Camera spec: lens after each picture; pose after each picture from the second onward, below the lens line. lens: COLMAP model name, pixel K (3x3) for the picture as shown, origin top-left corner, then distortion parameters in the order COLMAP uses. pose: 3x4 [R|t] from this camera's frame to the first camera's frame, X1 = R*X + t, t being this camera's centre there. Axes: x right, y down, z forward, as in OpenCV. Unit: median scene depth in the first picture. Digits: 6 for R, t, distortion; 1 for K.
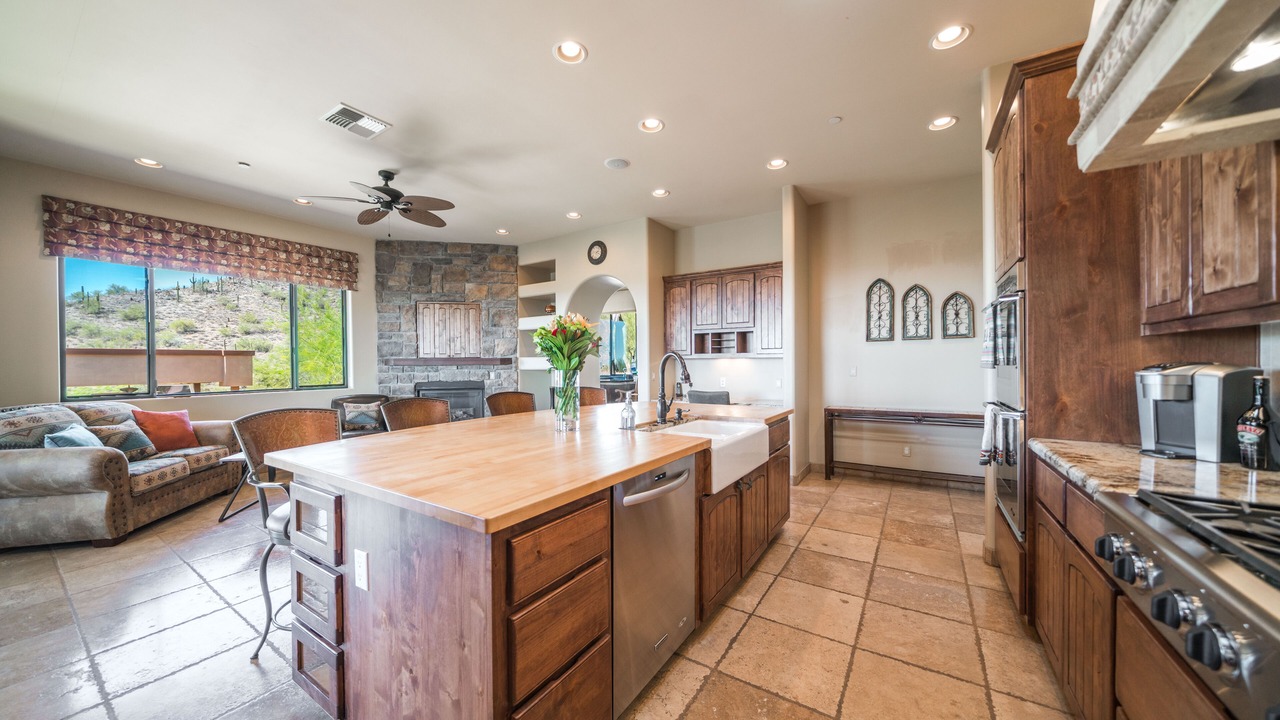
lens RADIAL K [[430.5, 0, 638.3], [0, 430.5, 366.1], [0, 0, 1]] dist [-0.000642, -0.000055]
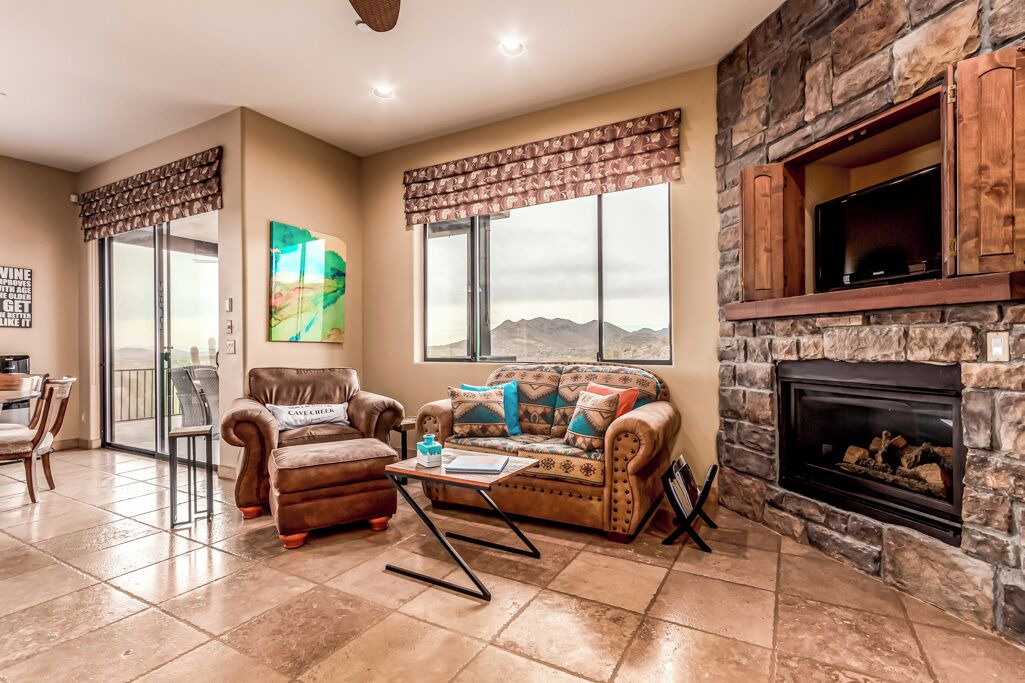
lens RADIAL K [[483.8, 0, 514.6], [0, 483.8, 343.1], [0, 0, 1]] dist [0.004401, 0.000512]
pose [[0.069271, 0.003243, -0.997593, -0.078094], [-0.002693, 0.999992, 0.003064, 0.020791], [0.997594, 0.002474, 0.069279, 0.726451]]
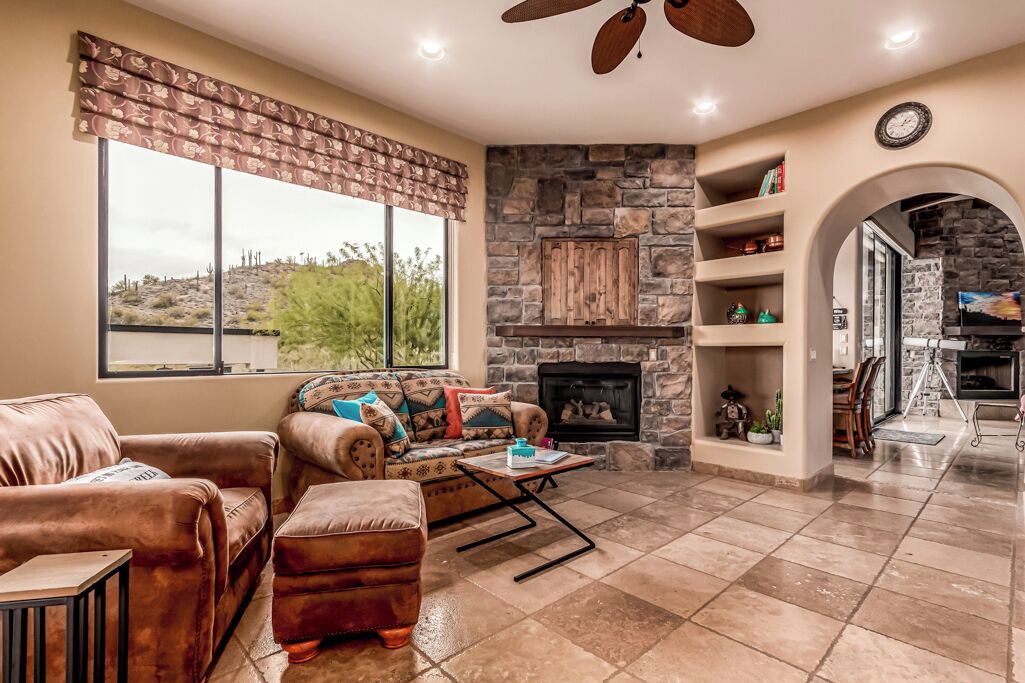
lens RADIAL K [[483.8, 0, 532.5], [0, 483.8, 350.7], [0, 0, 1]] dist [0.004401, 0.000512]
pose [[0.977172, 0.012486, -0.212081, -0.376050], [-0.014226, 0.999876, -0.006682, 0.024469], [0.211971, 0.009546, 0.977229, 0.288569]]
